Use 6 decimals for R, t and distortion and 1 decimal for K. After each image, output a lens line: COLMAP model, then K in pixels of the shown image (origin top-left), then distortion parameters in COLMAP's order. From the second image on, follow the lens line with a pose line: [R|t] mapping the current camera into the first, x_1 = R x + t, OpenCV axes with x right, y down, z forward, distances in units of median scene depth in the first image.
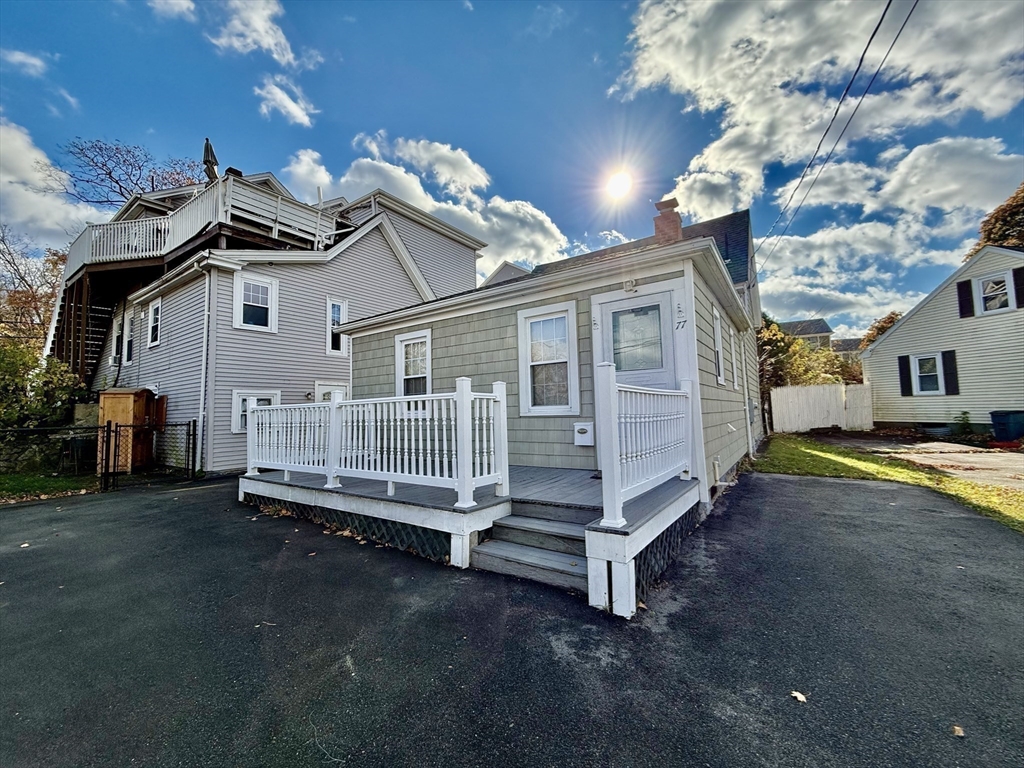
lens RADIAL K [[406.8, 0, 512.0], [0, 406.8, 384.0], [0, 0, 1]] dist [-0.000537, 0.000102]
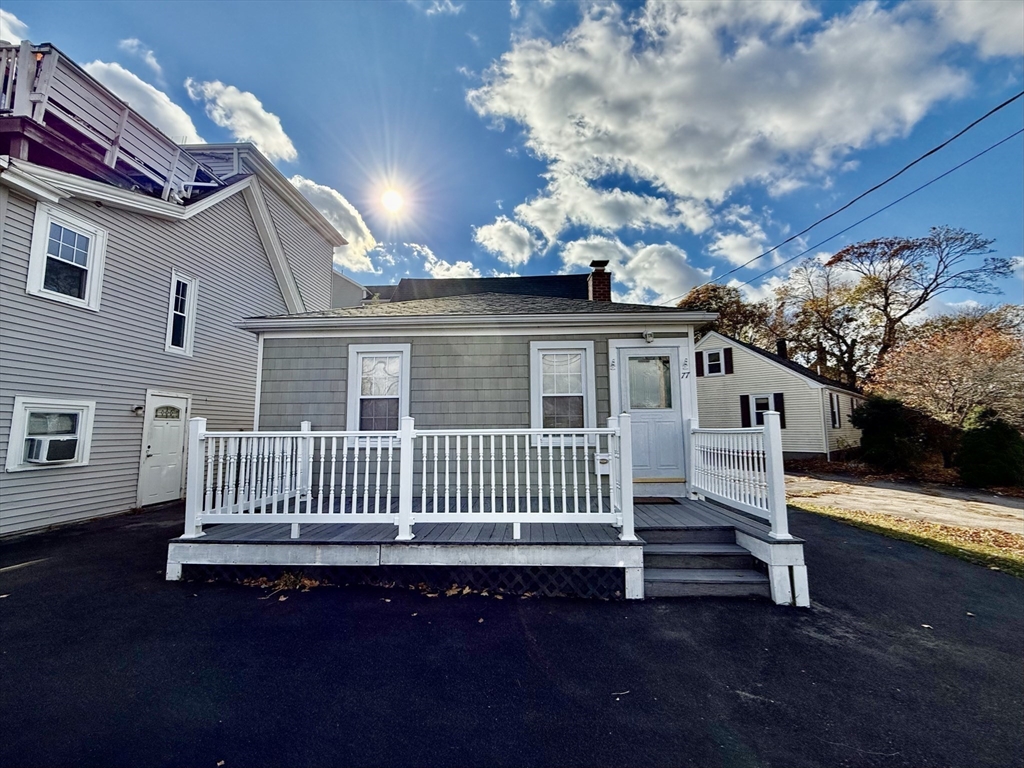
lens RADIAL K [[424.5, 0, 512.0], [0, 424.5, 384.0], [0, 0, 1]] dist [0.000018, 0.000697]
pose [[0.844708, 0.078480, 0.529443, -0.619098], [-0.053172, 0.996603, -0.062893, -0.006351], [-0.532580, 0.024975, 0.846011, 0.148893]]
